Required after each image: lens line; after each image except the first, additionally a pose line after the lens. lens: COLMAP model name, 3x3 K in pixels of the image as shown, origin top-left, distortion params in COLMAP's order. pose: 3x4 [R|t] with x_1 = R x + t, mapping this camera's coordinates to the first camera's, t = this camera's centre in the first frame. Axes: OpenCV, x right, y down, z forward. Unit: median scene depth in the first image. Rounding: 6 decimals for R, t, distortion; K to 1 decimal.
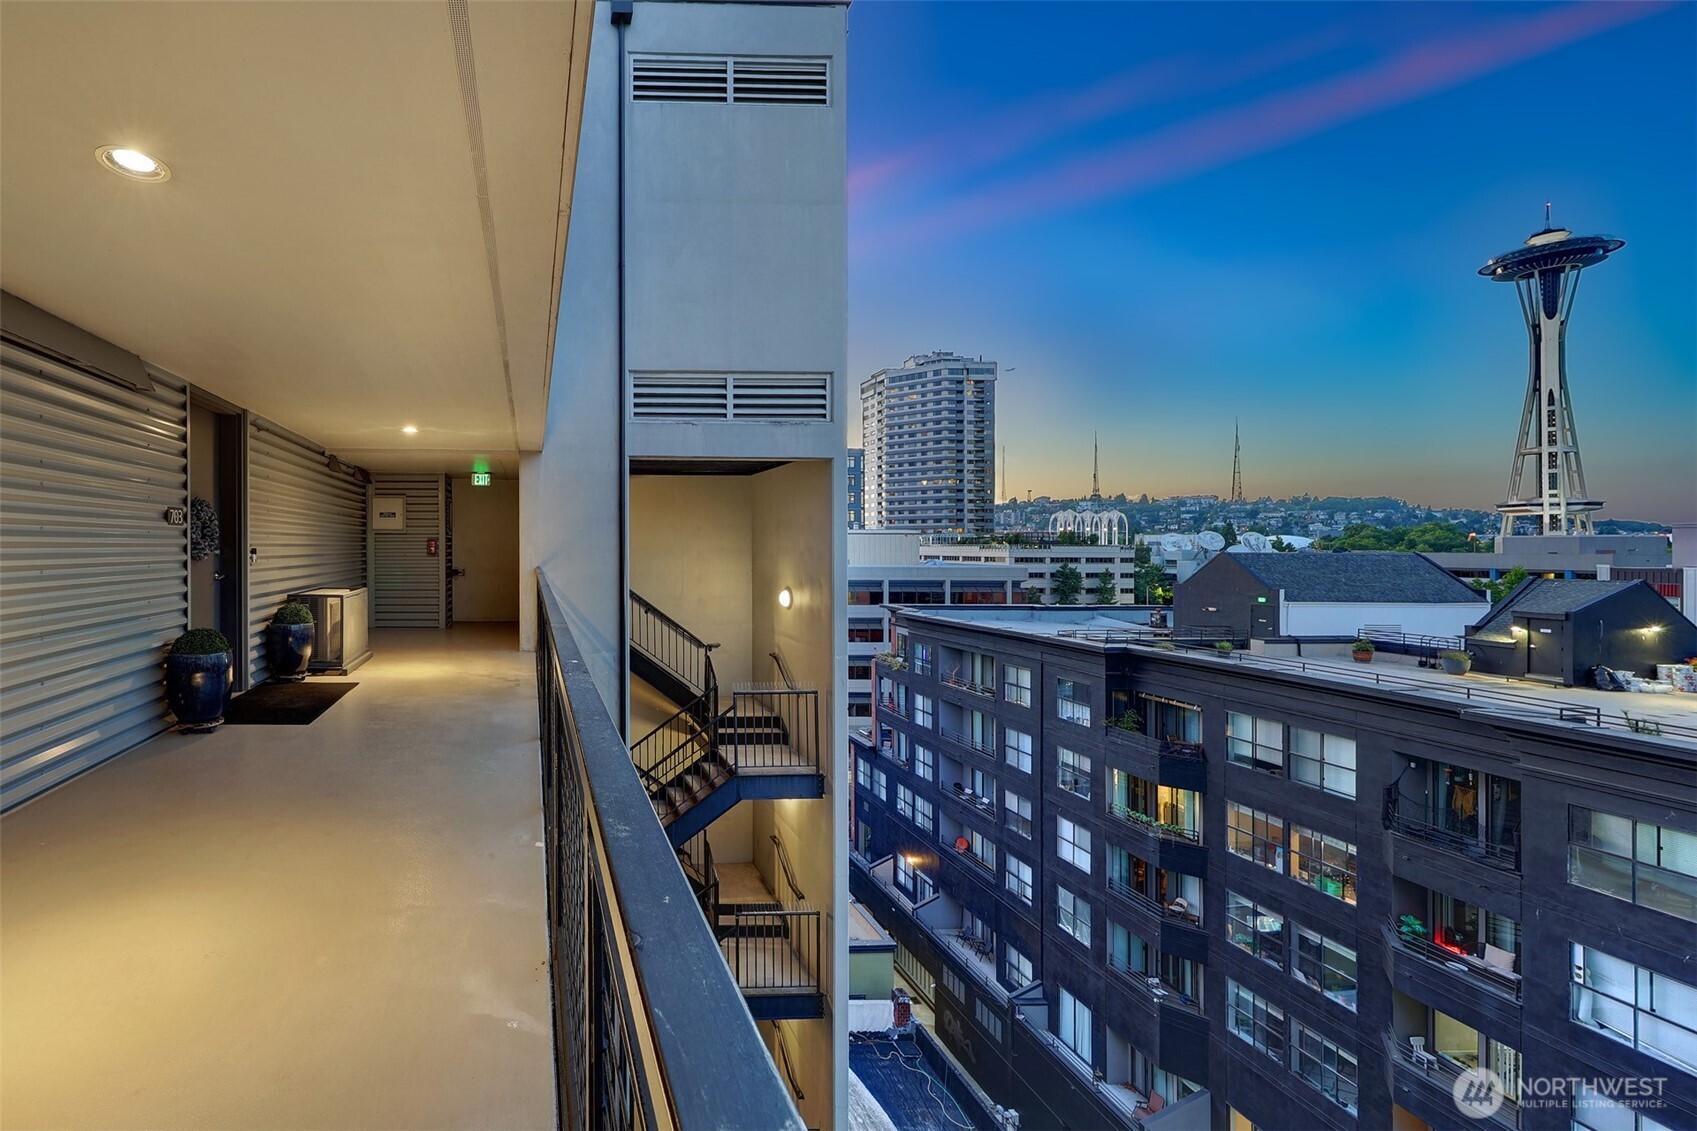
lens RADIAL K [[883.1, 0, 851.8], [0, 883.1, 560.5], [0, 0, 1]] dist [-0.001768, -0.000084]
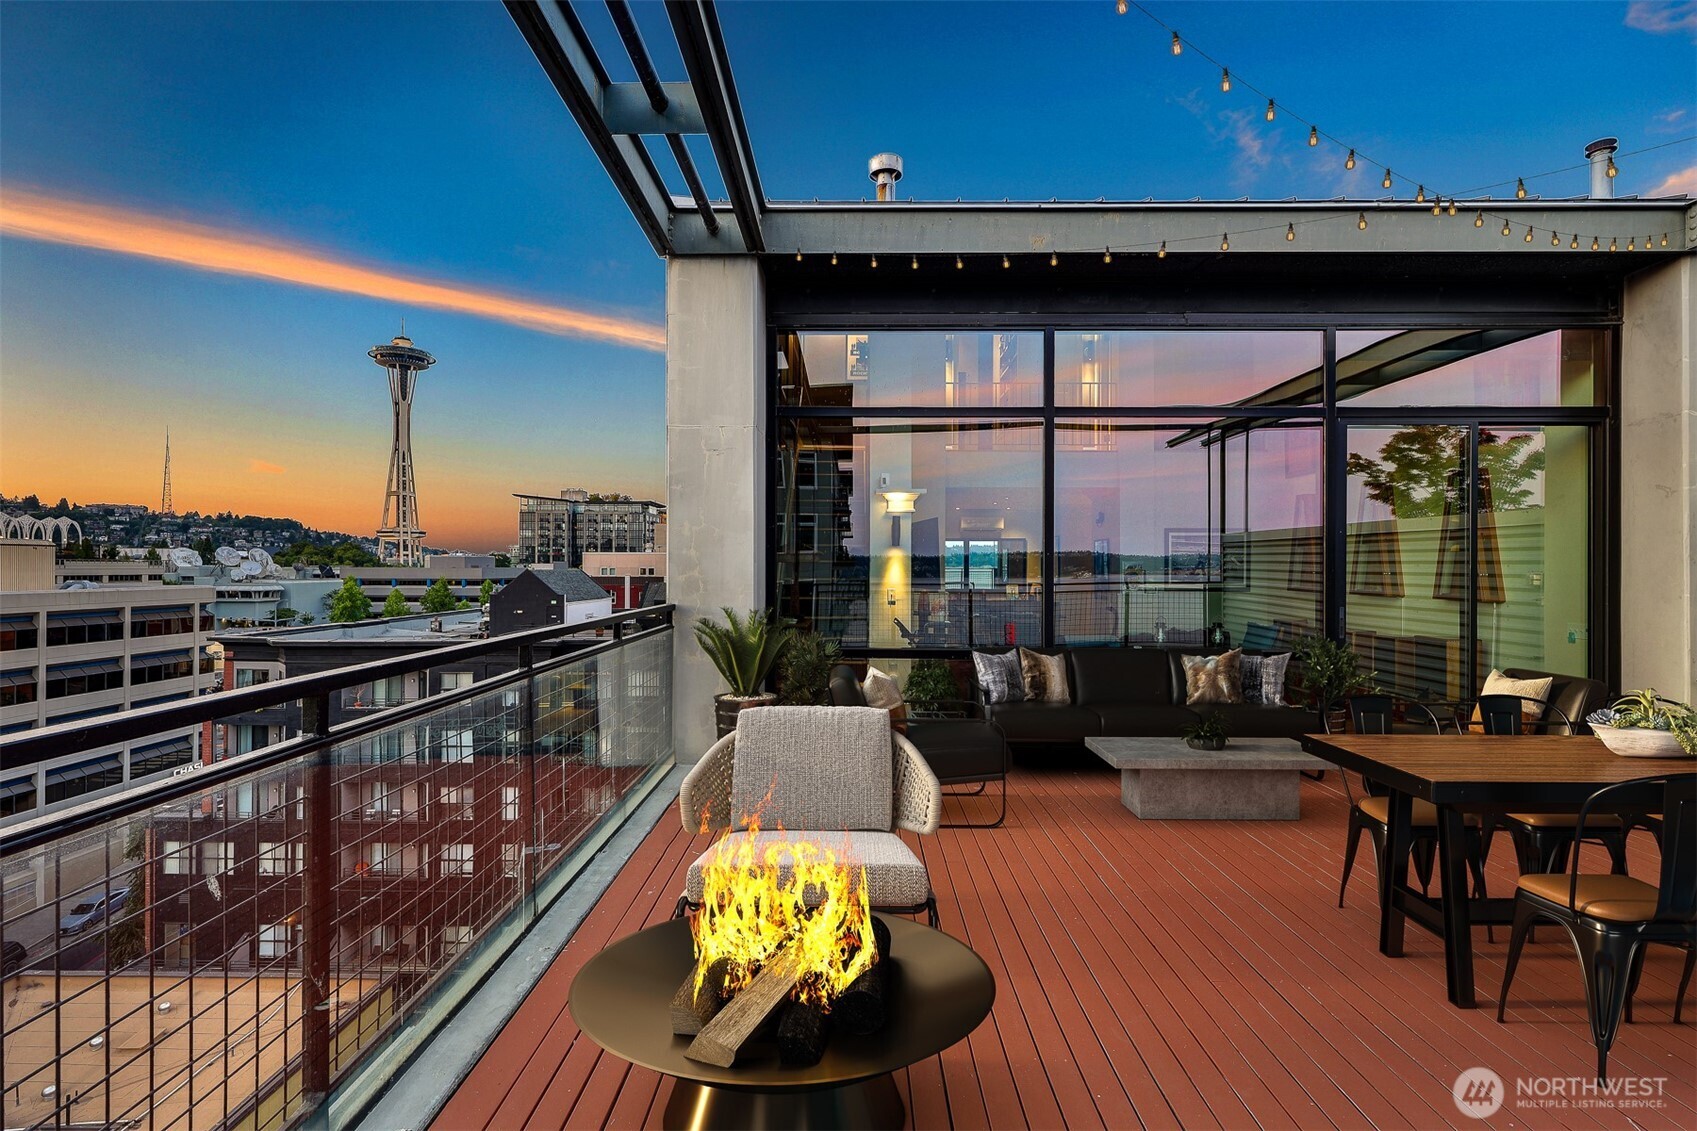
lens RADIAL K [[792.5, 0, 849.1], [0, 792.5, 567.5], [0, 0, 1]] dist [0.000846, -0.000531]
pose [[0.007639, -0.005883, 0.999954, -0.469889], [0.007157, 0.999957, 0.005828, -0.009671], [-0.999945, 0.007113, 0.007681, 0.280120]]
